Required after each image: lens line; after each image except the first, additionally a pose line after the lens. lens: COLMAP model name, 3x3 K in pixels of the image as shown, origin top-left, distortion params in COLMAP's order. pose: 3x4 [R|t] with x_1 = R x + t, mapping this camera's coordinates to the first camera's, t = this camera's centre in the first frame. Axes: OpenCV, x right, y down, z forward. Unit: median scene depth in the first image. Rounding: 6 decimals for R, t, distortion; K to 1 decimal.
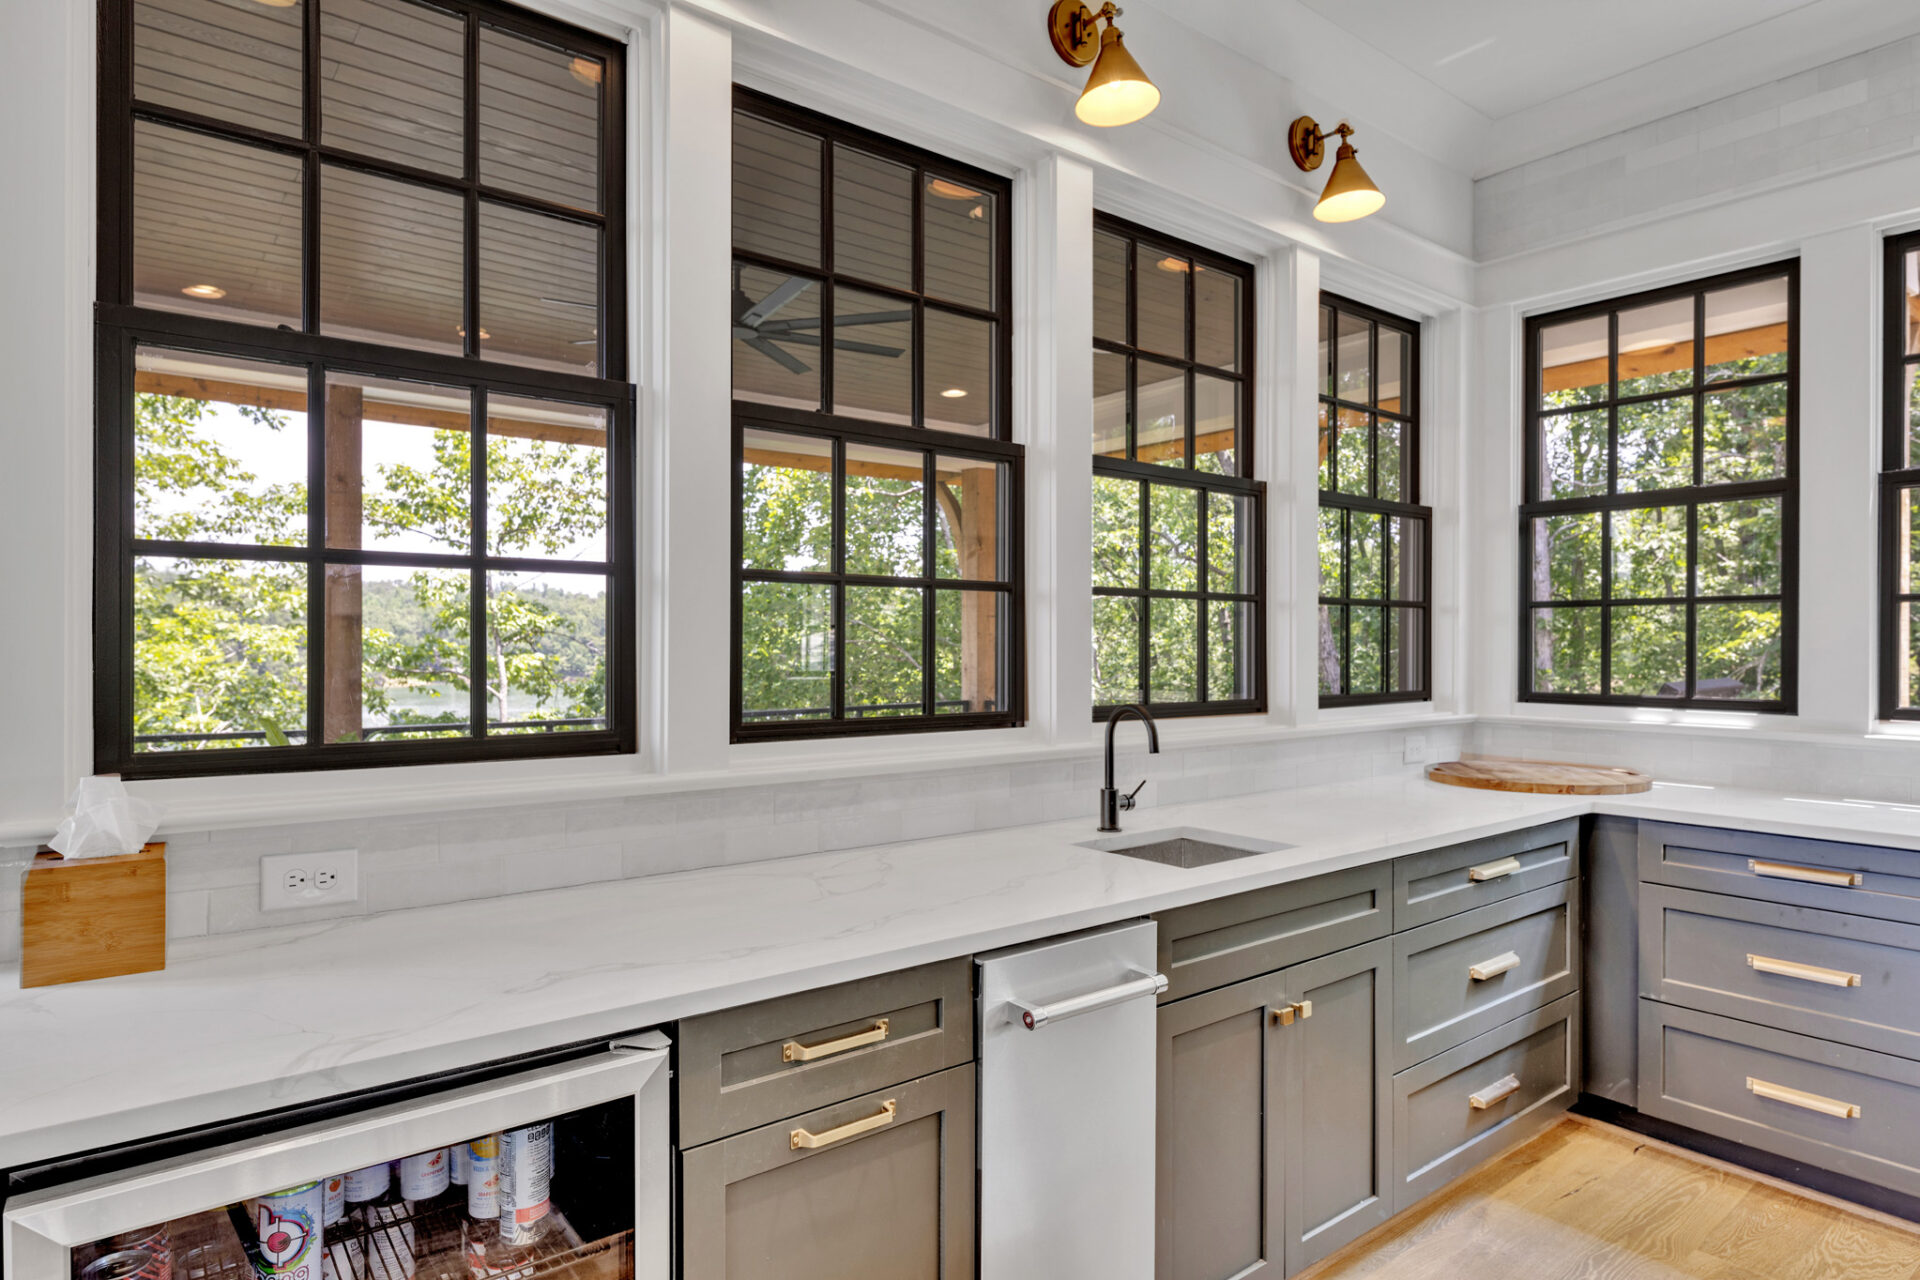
lens RADIAL K [[1060.3, 0, 962.1], [0, 1060.3, 651.8], [0, 0, 1]] dist [0.001258, -0.000204]
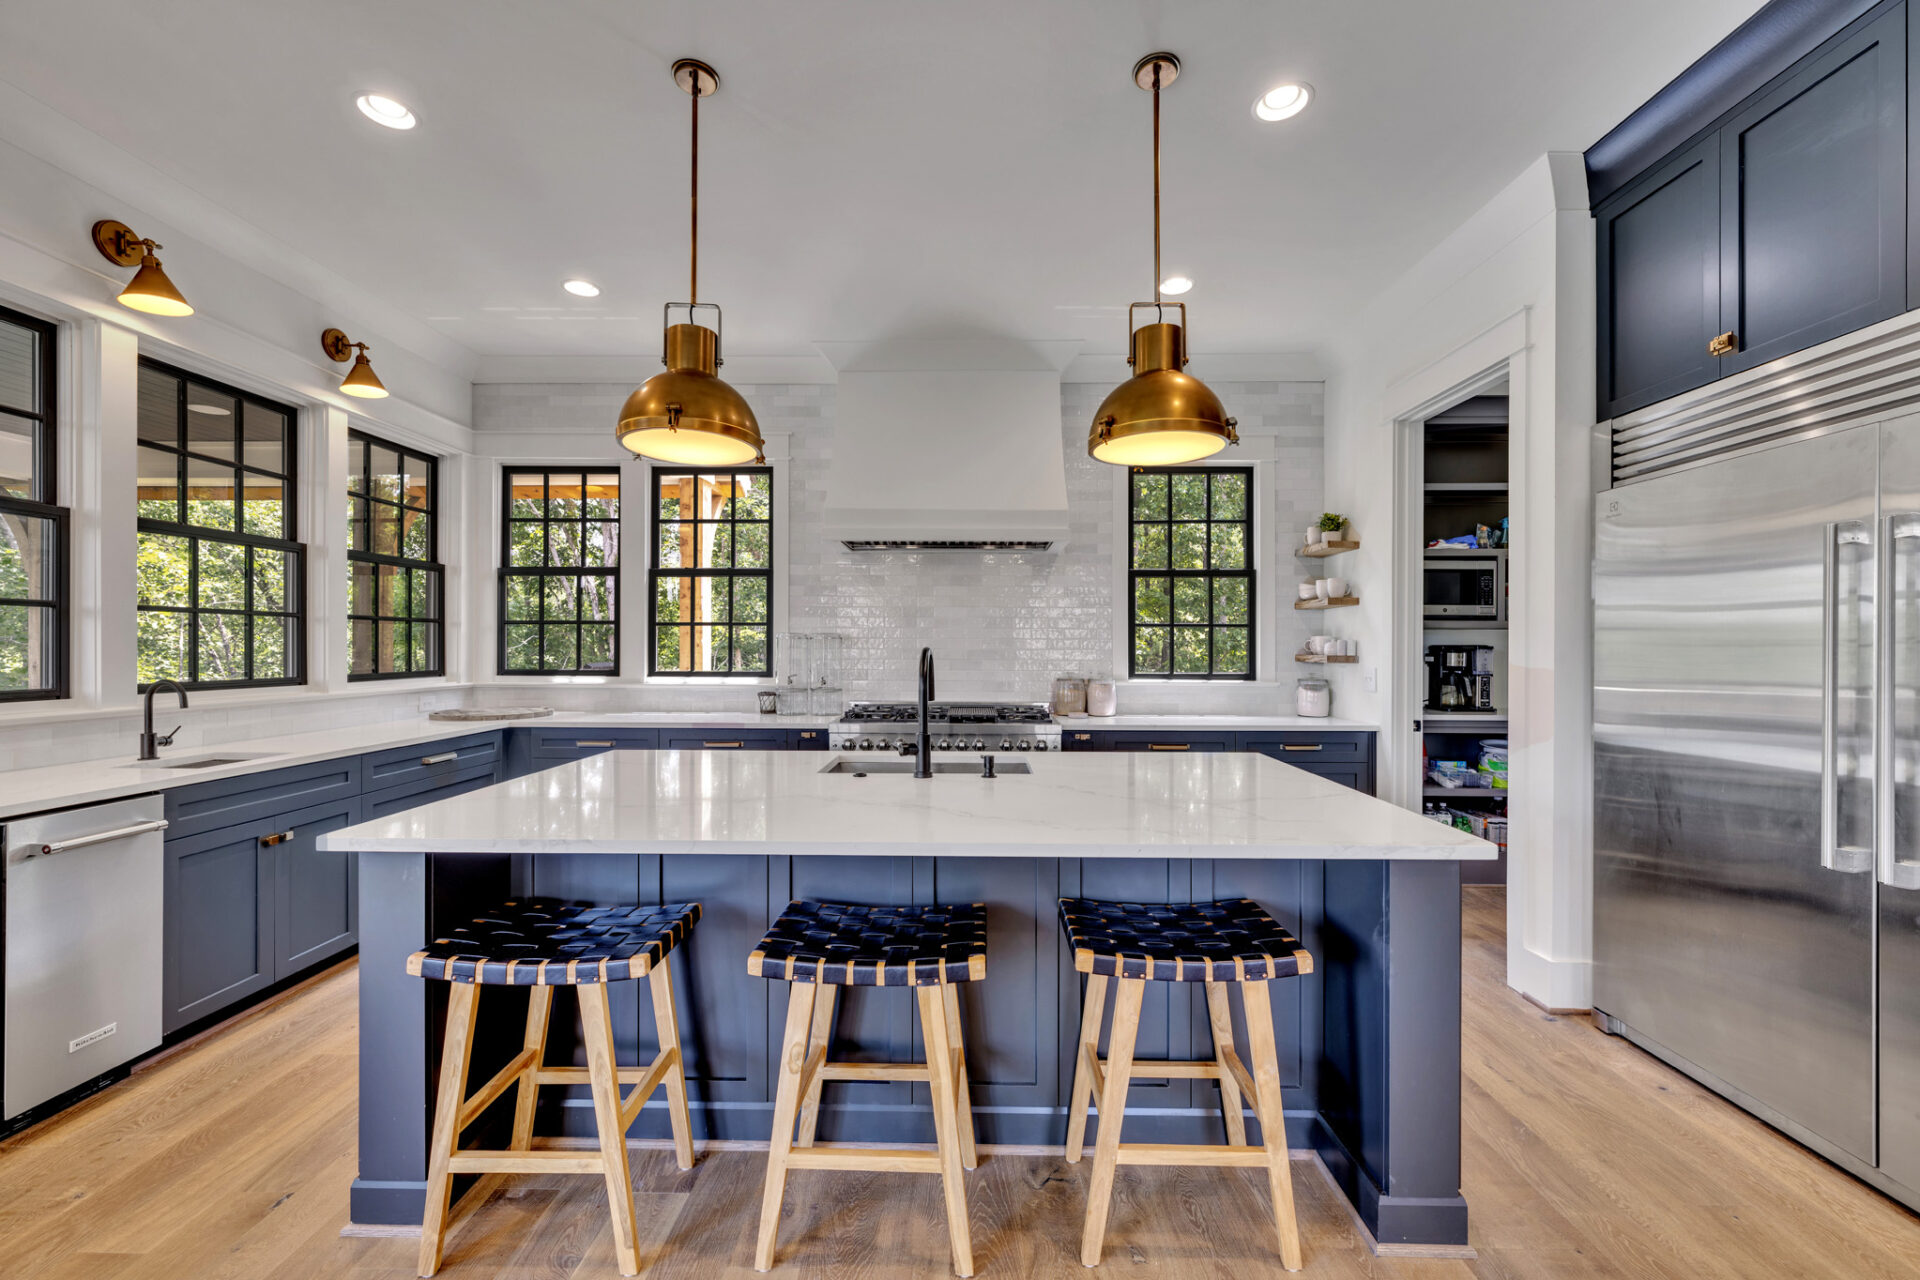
lens RADIAL K [[753.8, 0, 957.7], [0, 753.8, 645.2], [0, 0, 1]] dist [0.001108, 0.000229]
pose [[0.637870, -0.000721, 0.770144, 0.031872], [0.004364, 0.999987, -0.002678, 0.003547], [-0.770132, 0.005069, 0.637865, -0.526522]]
